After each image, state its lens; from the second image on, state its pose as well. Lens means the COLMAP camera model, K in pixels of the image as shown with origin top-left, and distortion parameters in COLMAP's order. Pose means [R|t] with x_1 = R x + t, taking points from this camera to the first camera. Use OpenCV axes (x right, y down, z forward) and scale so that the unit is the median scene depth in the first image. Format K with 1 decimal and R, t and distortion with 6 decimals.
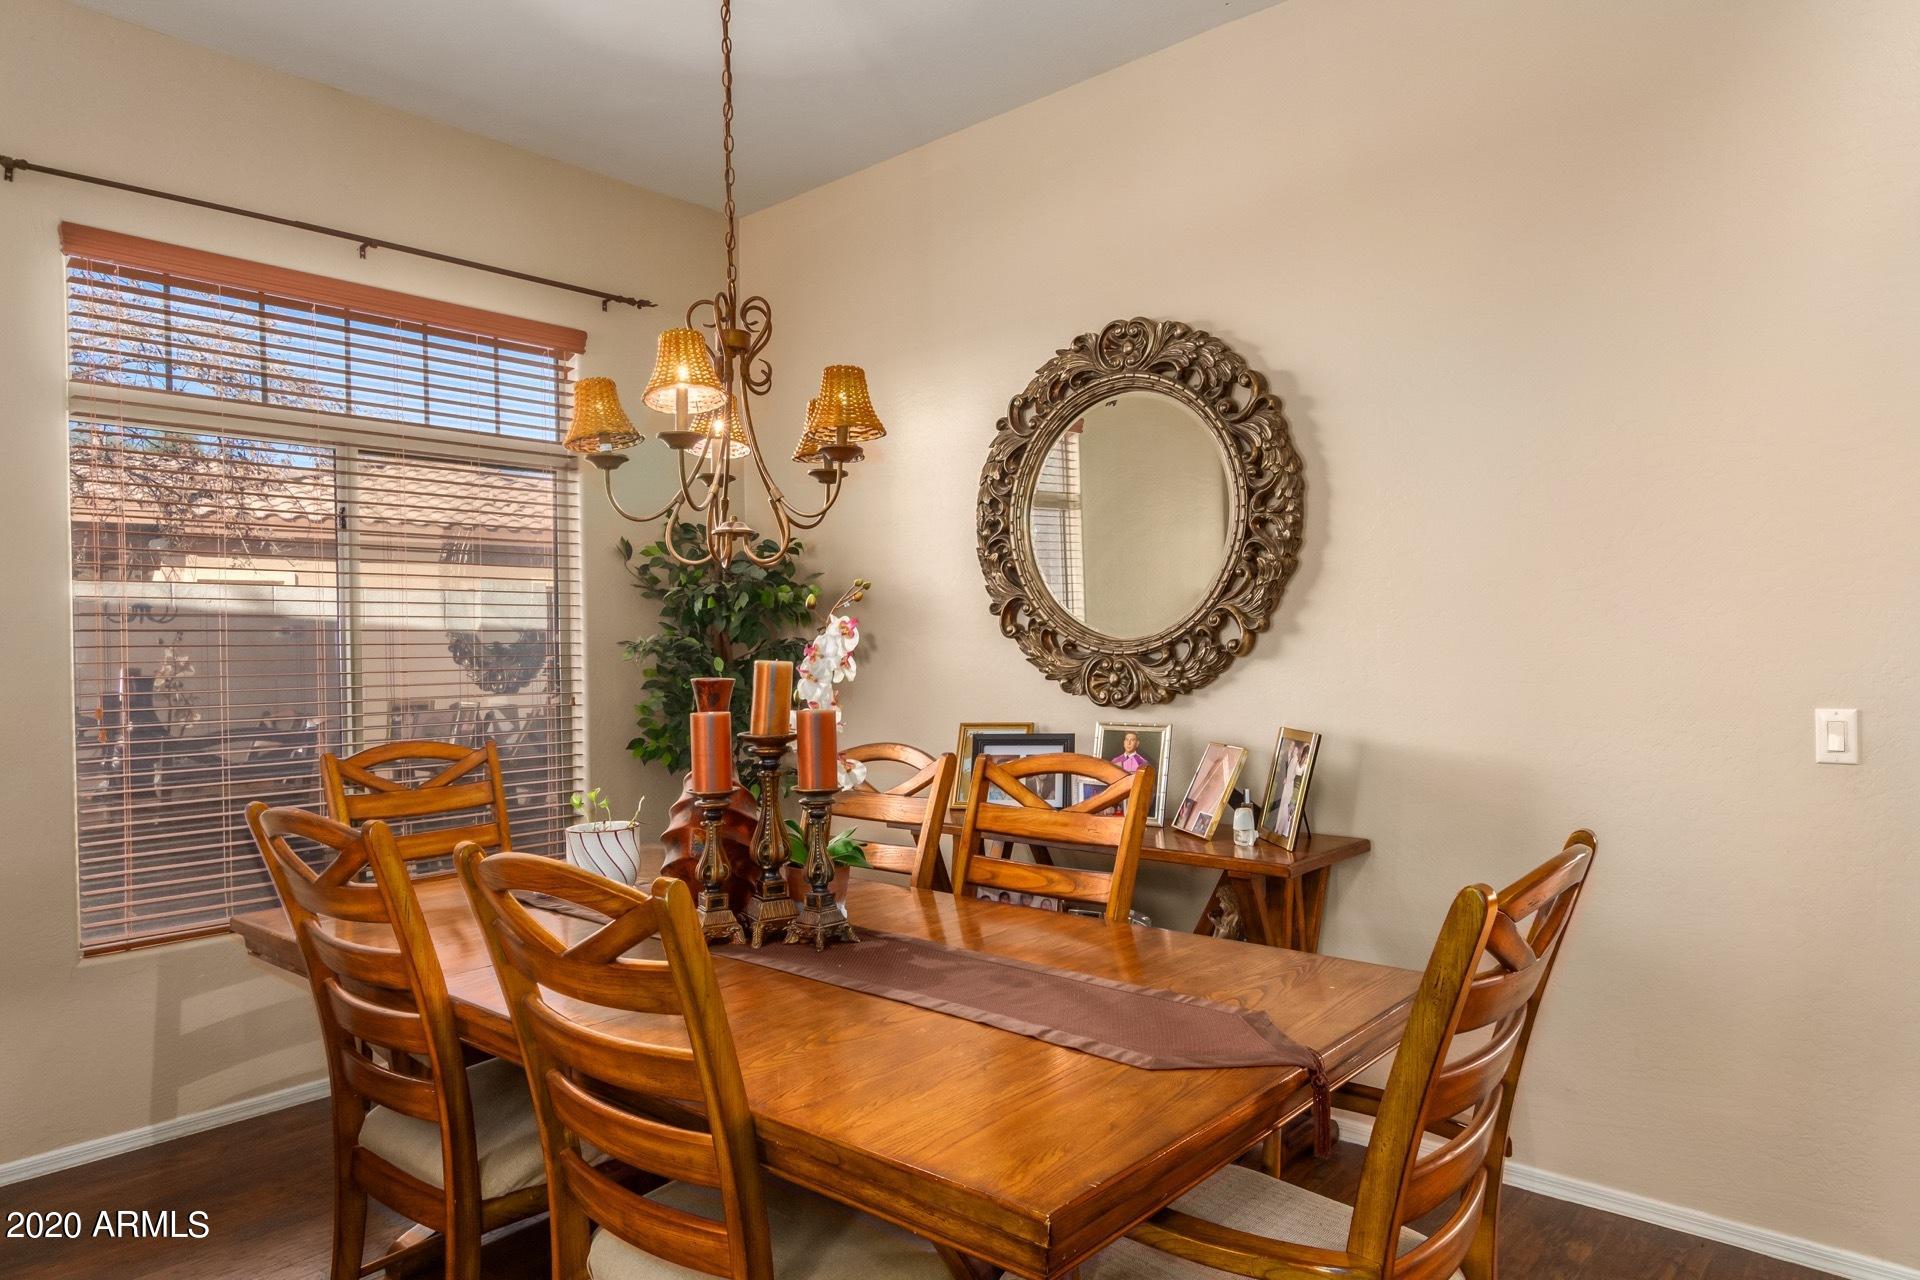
lens RADIAL K [[1190.1, 0, 964.4], [0, 1190.1, 649.3], [0, 0, 1]] dist [0.021738, 0.000550]
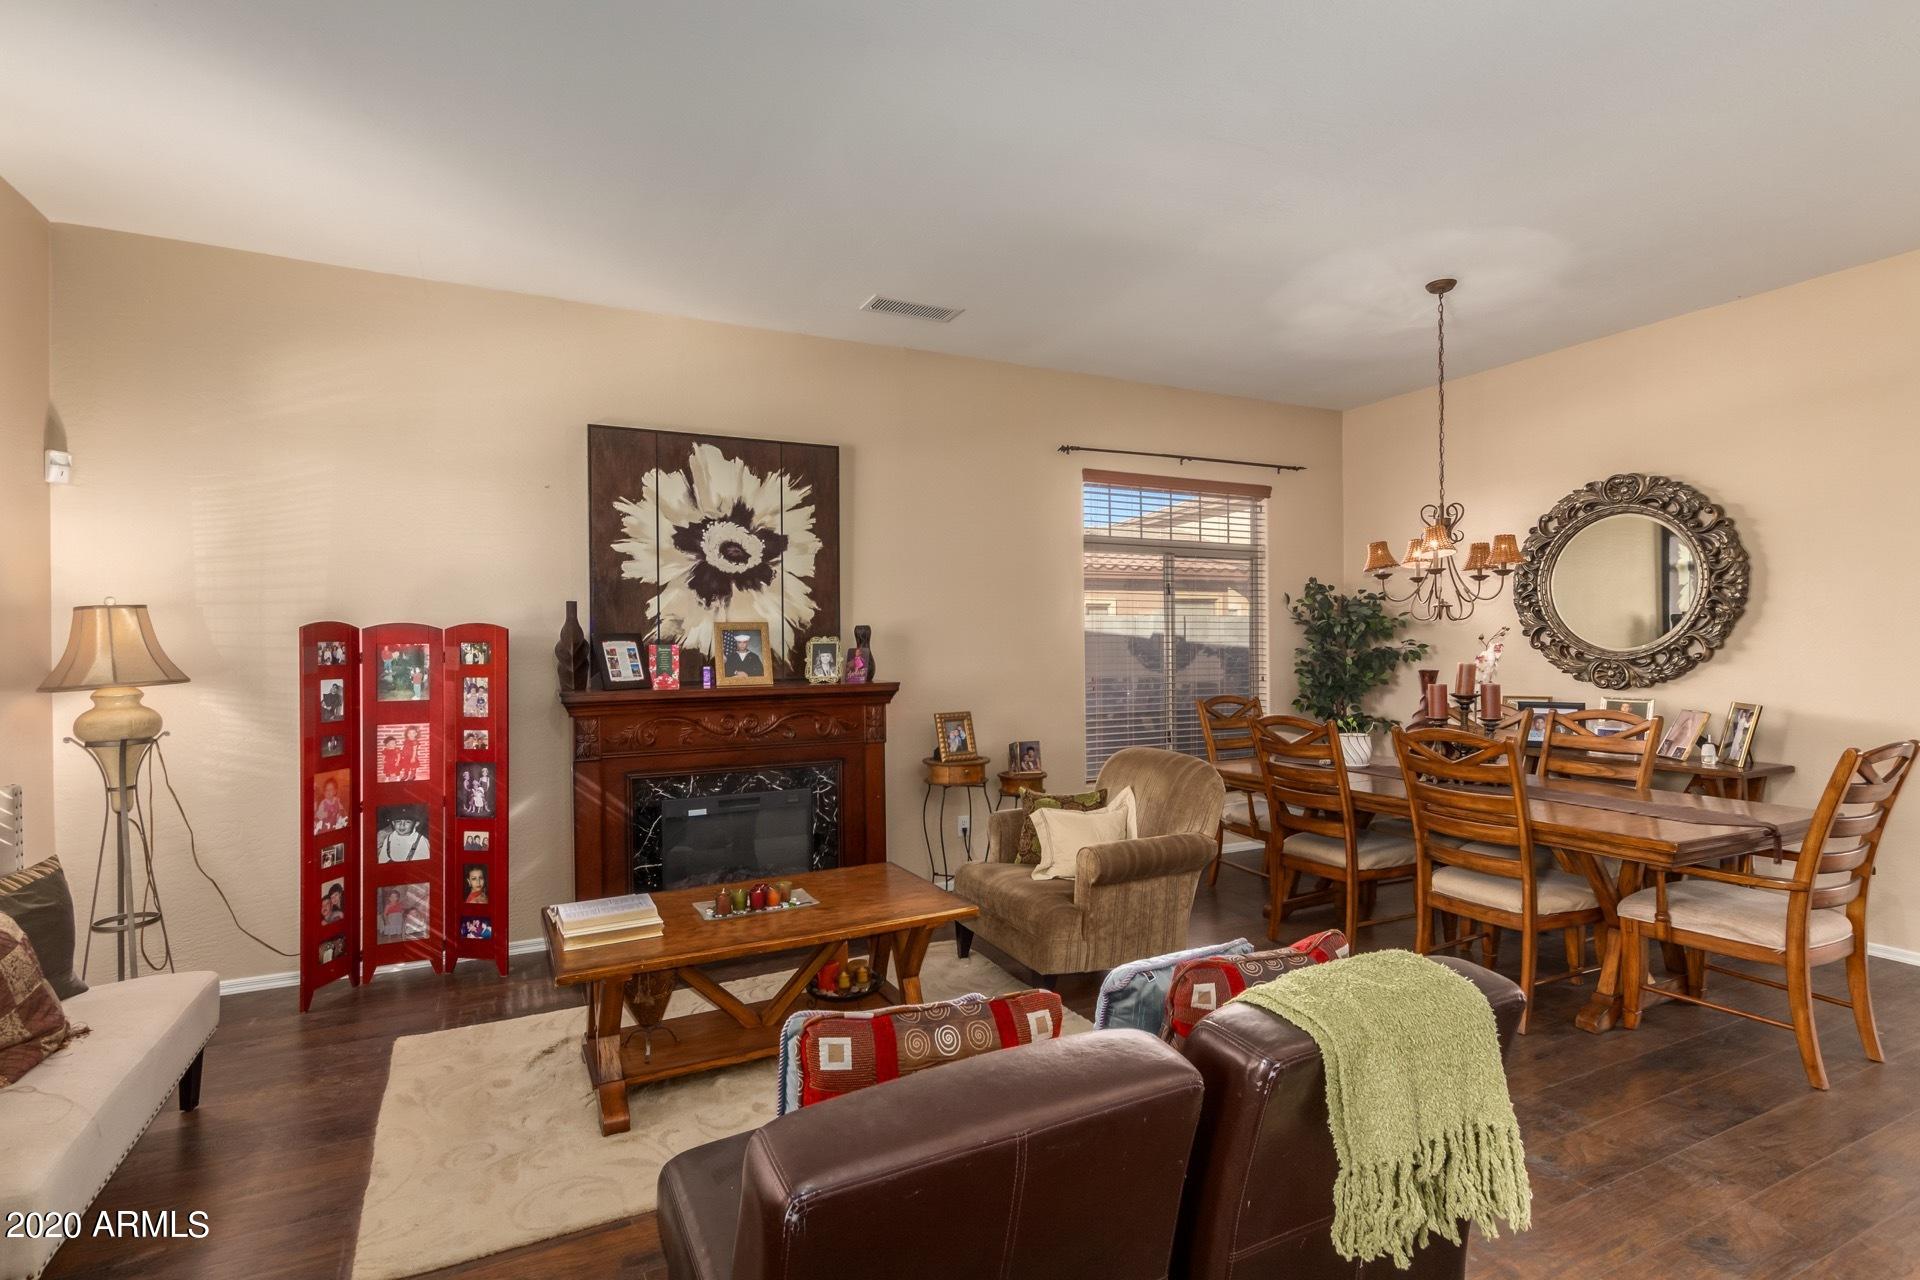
lens RADIAL K [[927.5, 0, 957.8], [0, 927.5, 643.6], [0, 0, 1]] dist [0.014506, -0.005629]
pose [[0.925257, 0.009312, -0.379227, -0.270100], [-0.009327, 0.999955, 0.001797, -0.014487], [0.379227, 0.001875, 0.925302, -0.717975]]
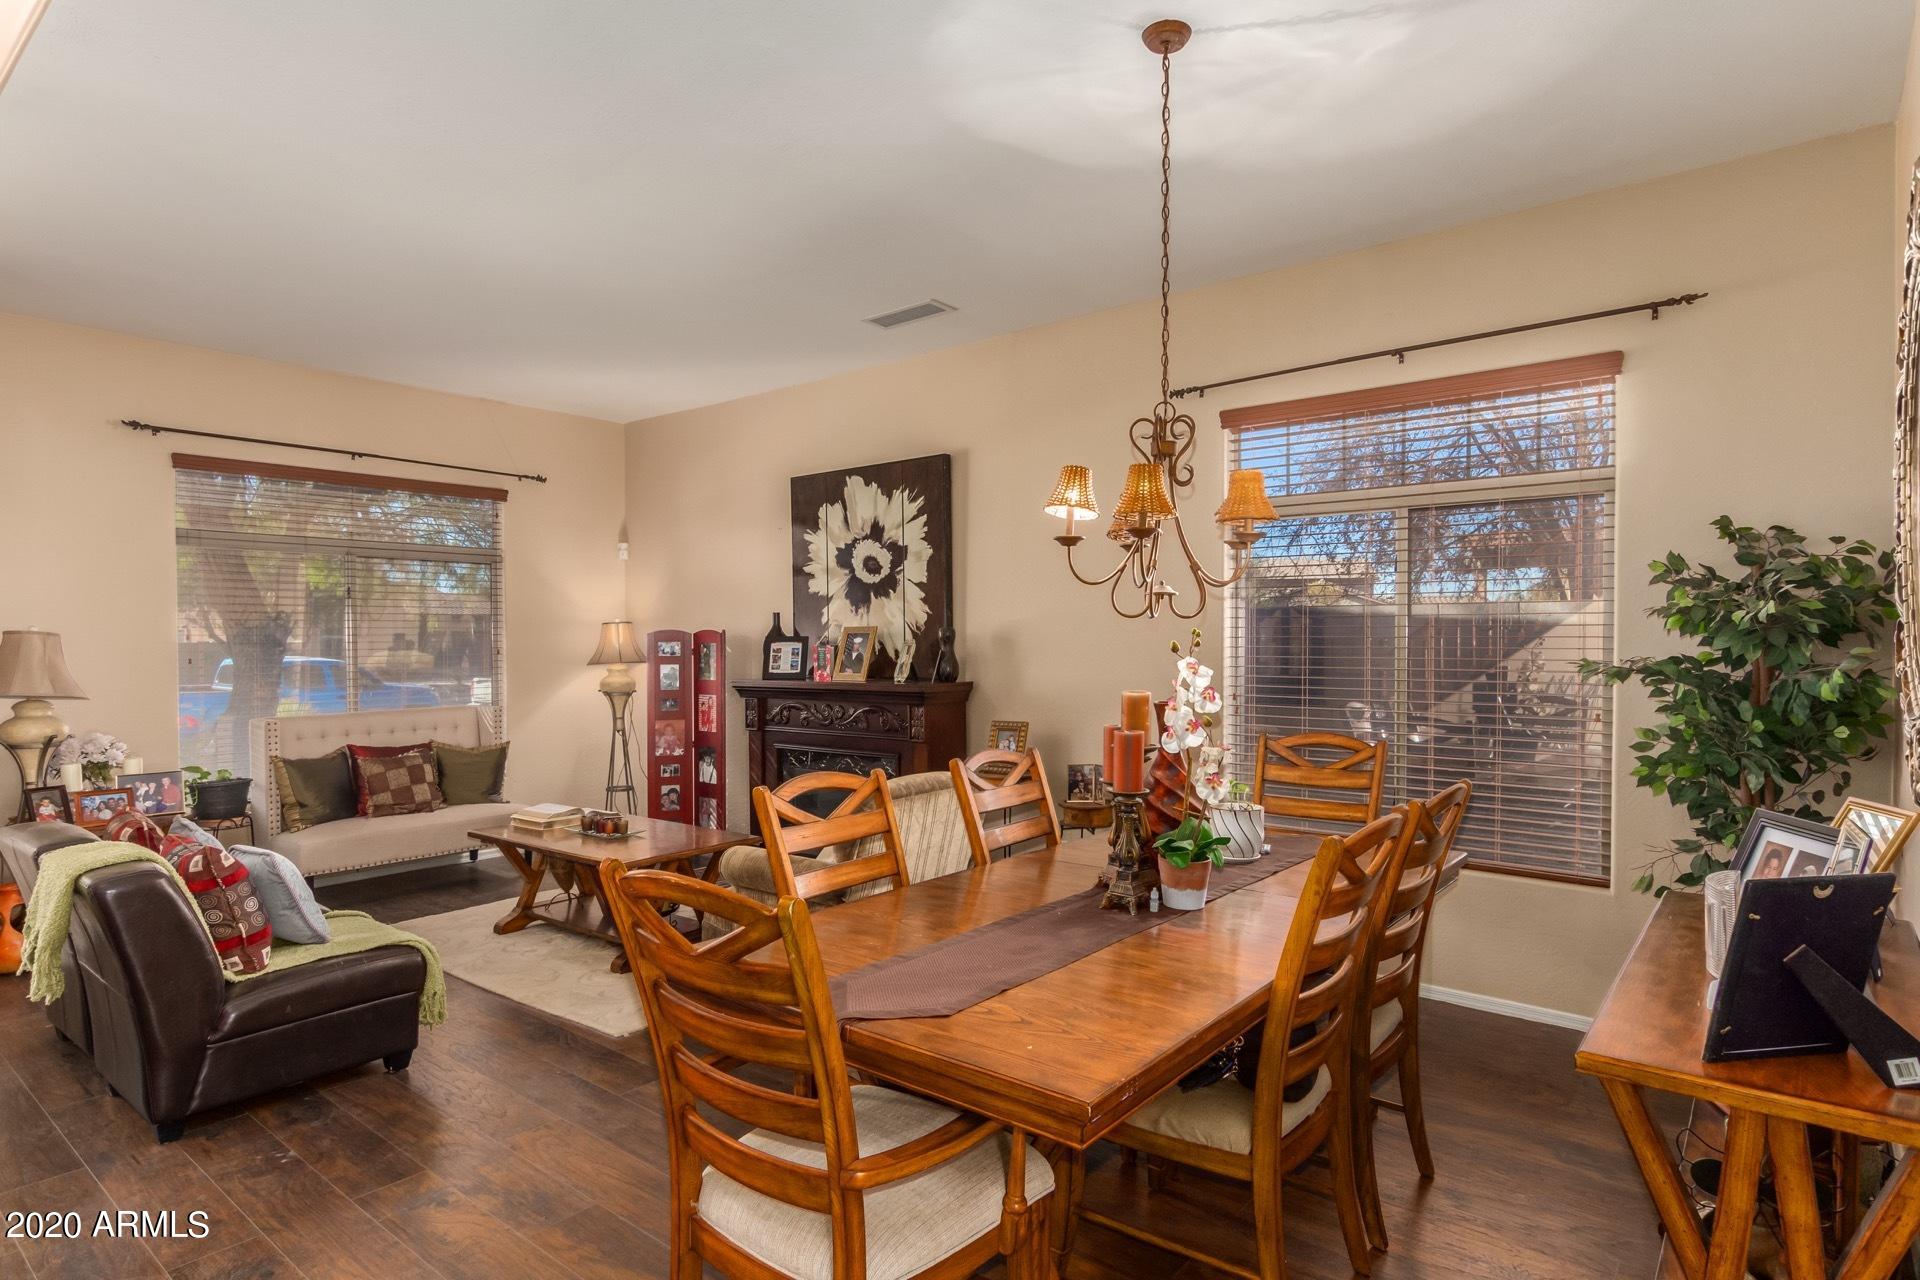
lens RADIAL K [[1012.2, 0, 961.8], [0, 1012.2, 636.2], [0, 0, 1]] dist [-0.002013, -0.000111]
pose [[0.037955, 0.014820, -0.999170, 0.639307], [-0.004480, 0.999882, 0.014660, -0.050166], [0.999269, 0.003920, 0.038017, 0.532719]]
